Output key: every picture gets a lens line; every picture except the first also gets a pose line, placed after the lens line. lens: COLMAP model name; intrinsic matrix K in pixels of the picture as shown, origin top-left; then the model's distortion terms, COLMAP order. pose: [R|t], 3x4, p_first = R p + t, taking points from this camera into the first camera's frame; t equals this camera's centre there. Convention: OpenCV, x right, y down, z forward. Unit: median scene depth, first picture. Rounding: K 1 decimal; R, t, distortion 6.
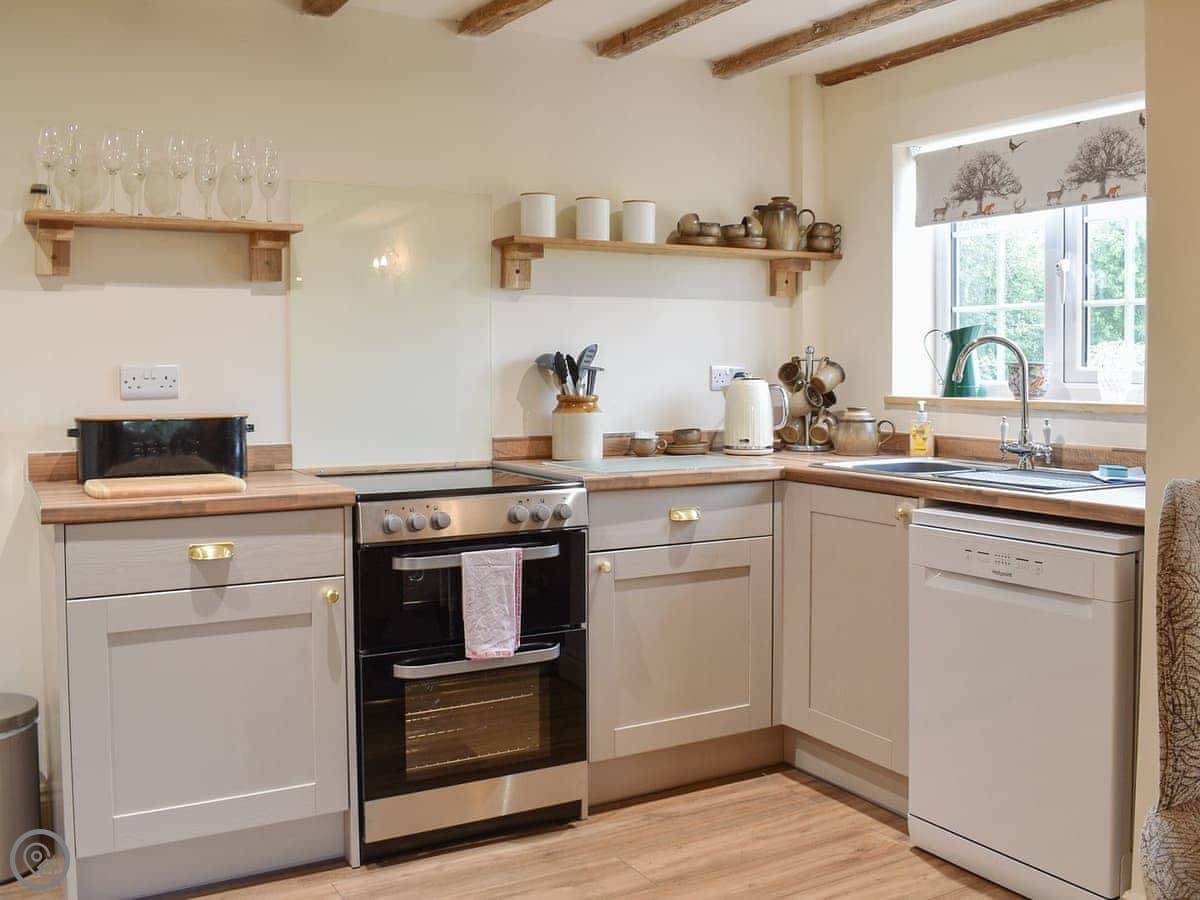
lens RADIAL K [[1105.9, 0, 606.3], [0, 1105.9, 452.0], [0, 0, 1]] dist [-0.099114, 0.000000]
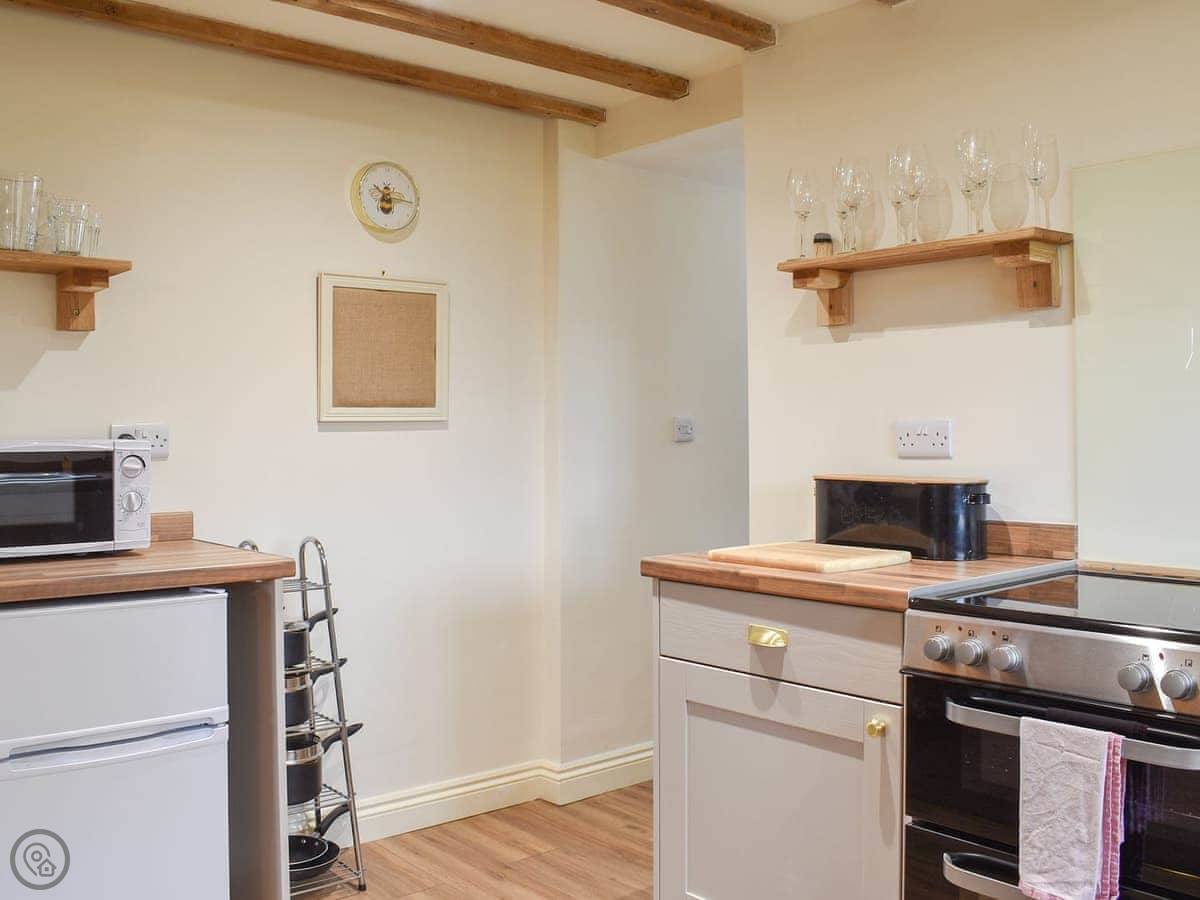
lens RADIAL K [[1105.9, 0, 599.8], [0, 1105.9, 449.6], [0, 0, 1]] dist [-0.099114, 0.000000]
pose [[0.186198, 0.015609, -0.982388, 0.417590], [-0.065192, 0.997867, 0.003499, -0.045290], [0.980347, 0.063393, 0.186818, 0.631186]]
